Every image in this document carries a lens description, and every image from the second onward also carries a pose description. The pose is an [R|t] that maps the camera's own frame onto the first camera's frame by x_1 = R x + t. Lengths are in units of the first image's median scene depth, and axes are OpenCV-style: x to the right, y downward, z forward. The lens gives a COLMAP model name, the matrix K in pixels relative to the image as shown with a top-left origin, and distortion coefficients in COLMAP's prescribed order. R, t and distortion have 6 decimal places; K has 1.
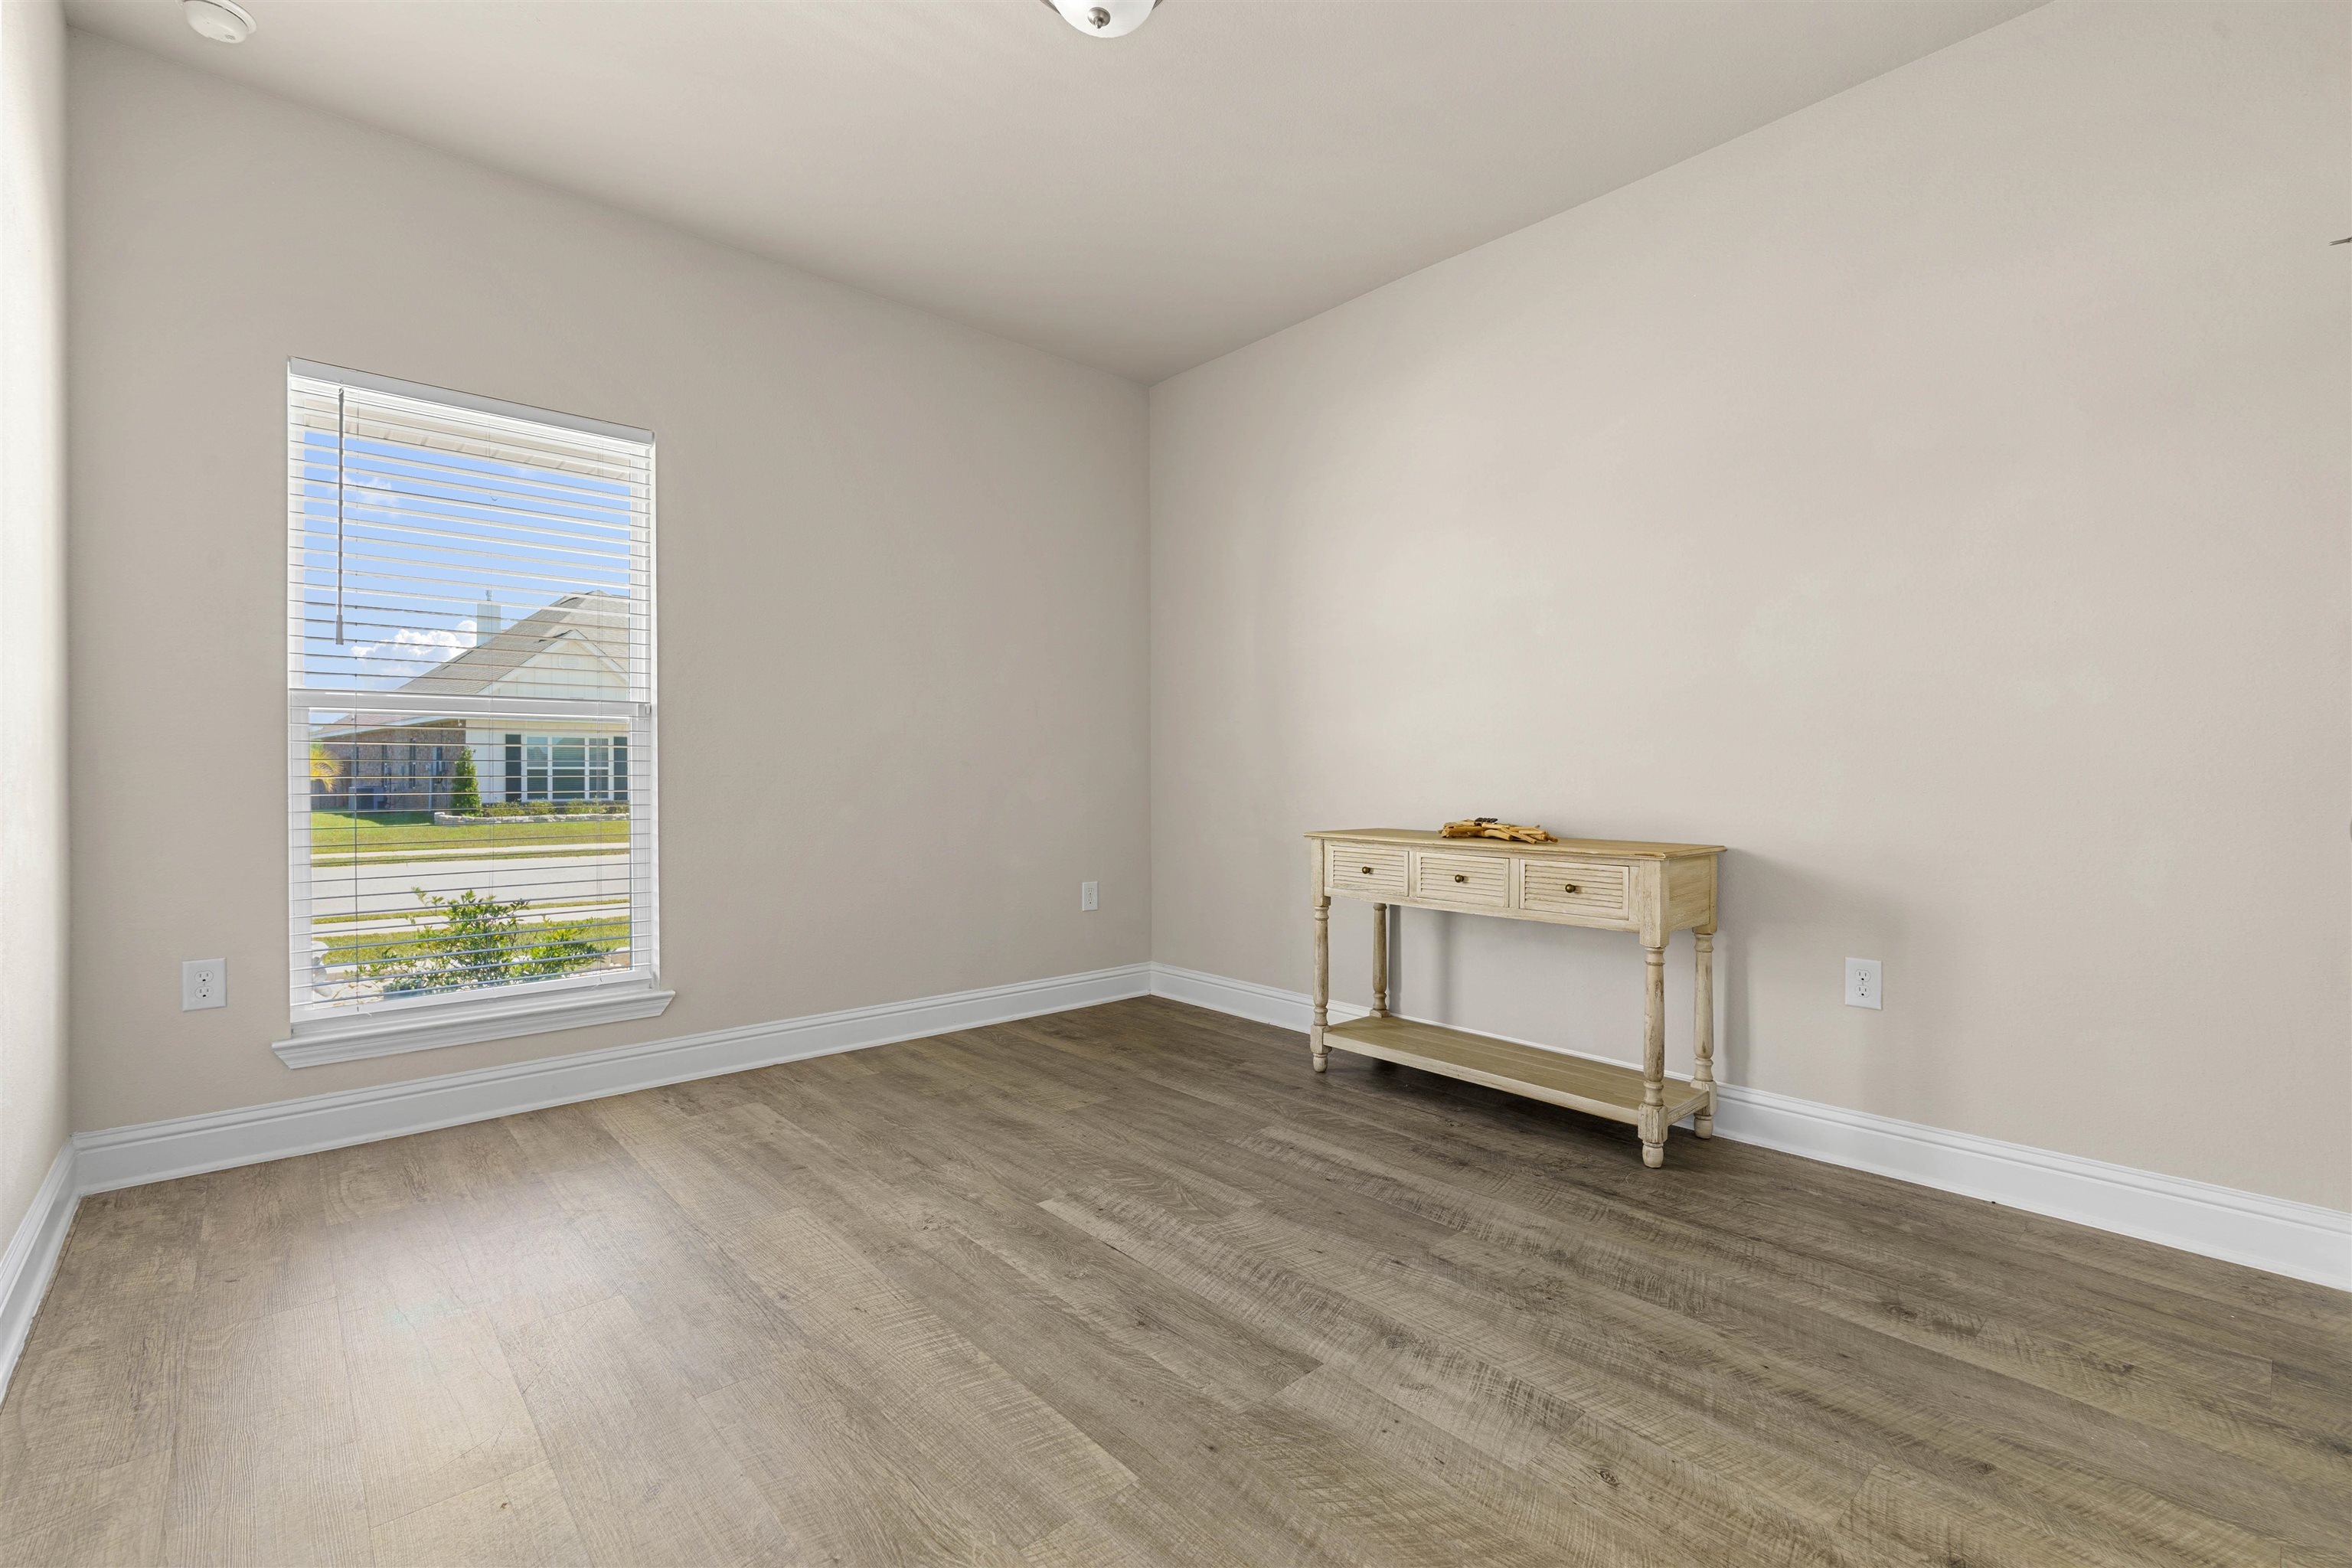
lens RADIAL K [[1024.6, 0, 1174.9], [0, 1024.6, 779.9], [0, 0, 1]] dist [-0.004180, -0.000464]
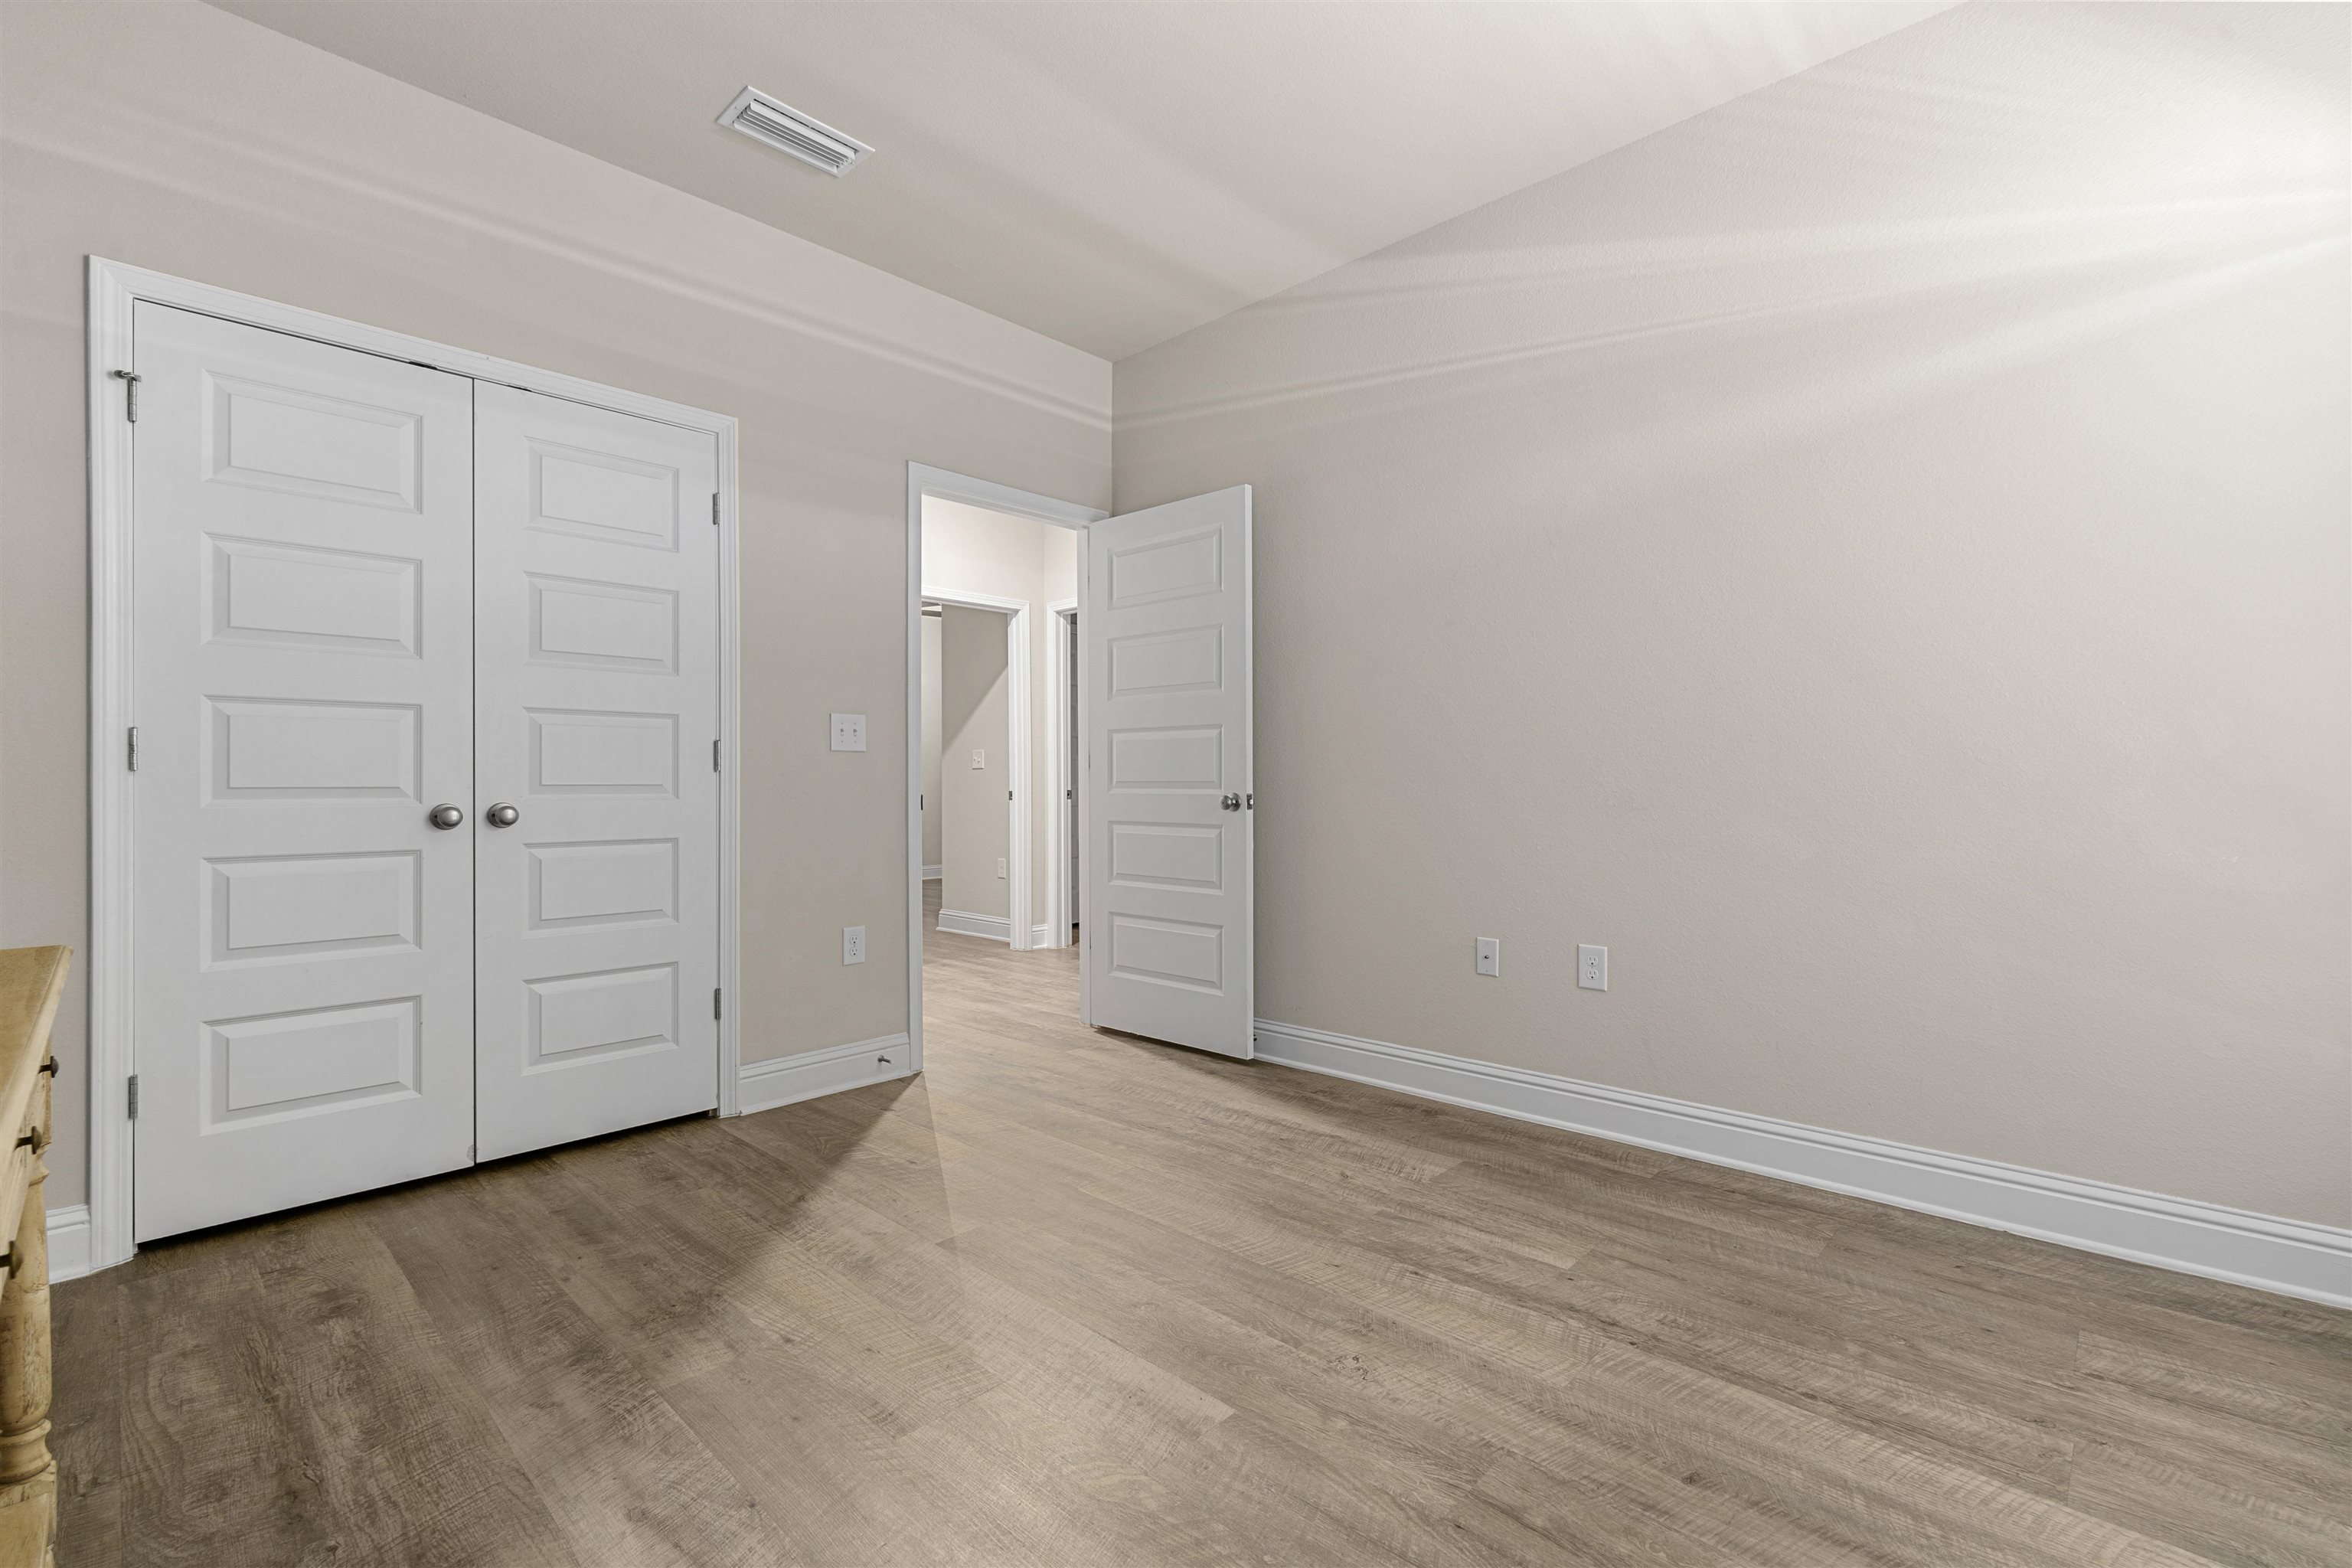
lens RADIAL K [[1024.6, 0, 1187.5], [0, 1024.6, 780.9], [0, 0, 1]] dist [-0.004180, -0.000464]
pose [[-0.996189, 0.005599, -0.087037, -0.050637], [0.005184, 0.999974, 0.004990, -0.013543], [0.087062, 0.004520, -0.996193, 1.875473]]
